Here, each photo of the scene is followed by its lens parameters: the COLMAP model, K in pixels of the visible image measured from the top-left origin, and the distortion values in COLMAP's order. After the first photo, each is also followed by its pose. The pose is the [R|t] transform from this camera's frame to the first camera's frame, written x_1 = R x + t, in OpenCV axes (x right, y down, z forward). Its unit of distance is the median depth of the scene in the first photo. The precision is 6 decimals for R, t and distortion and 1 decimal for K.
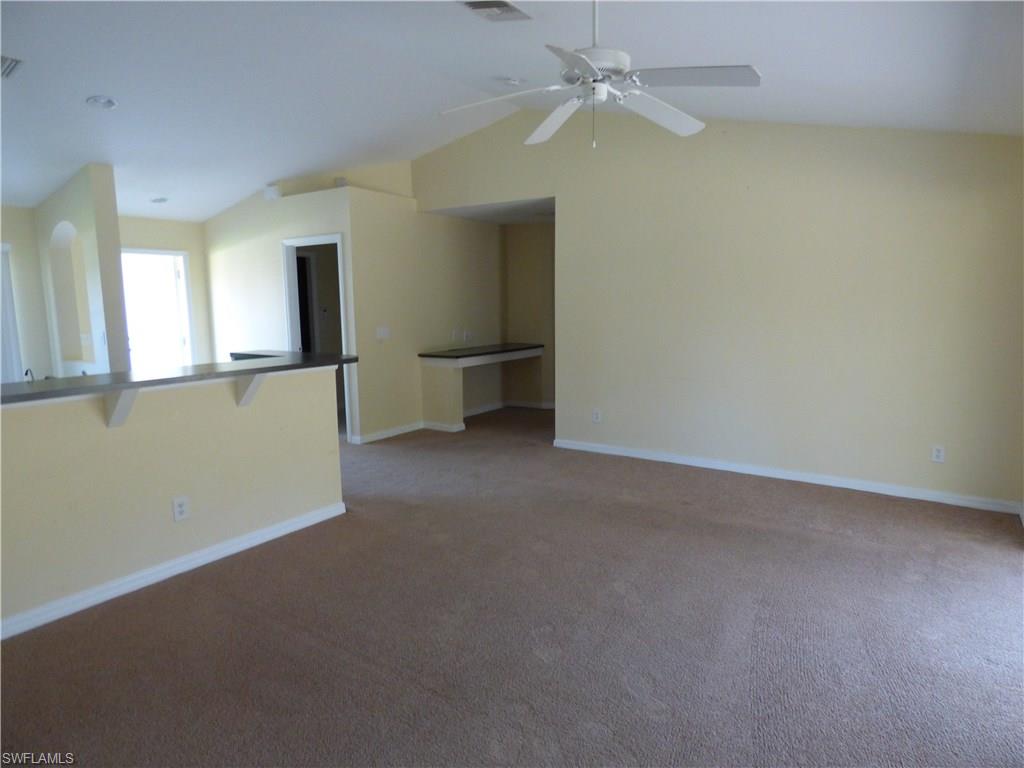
lens RADIAL K [[628.2, 0, 511.7], [0, 628.2, 386.4], [0, 0, 1]] dist [-0.018007, 0.005587]
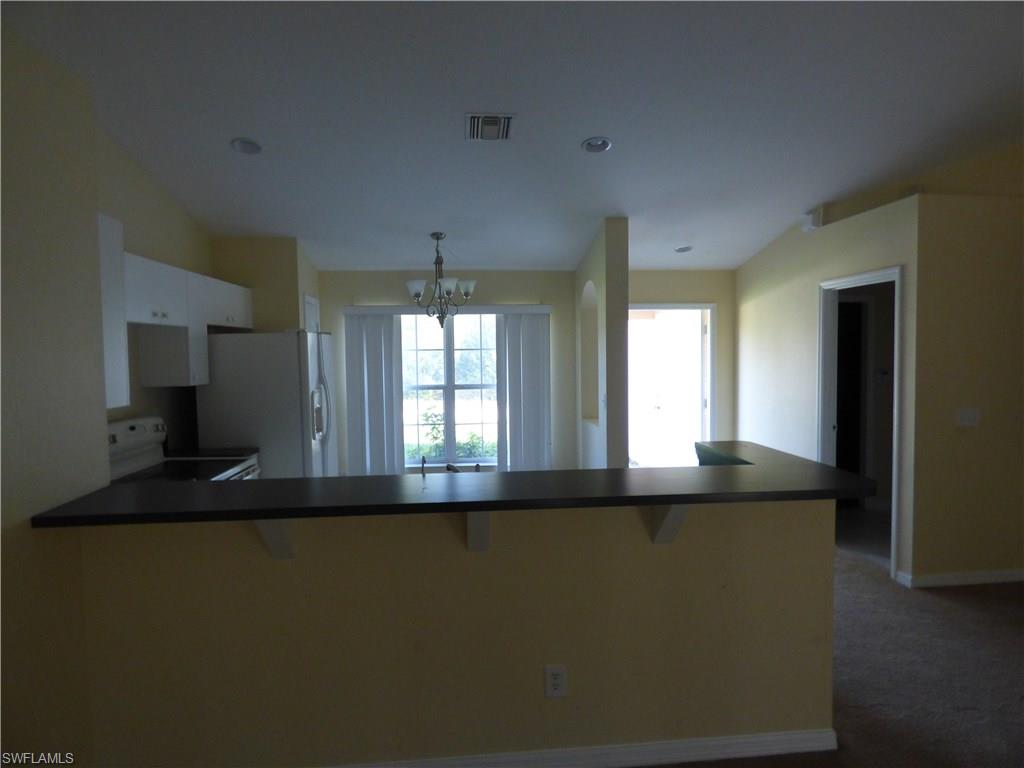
lens RADIAL K [[628.2, 0, 507.8], [0, 628.2, 385.1], [0, 0, 1]] dist [-0.018007, 0.005587]
pose [[0.640092, 0.042637, -0.767115, -0.024905], [-0.099541, 0.994646, -0.027776, -0.055900], [0.761823, 0.094138, 0.640909, 0.259387]]
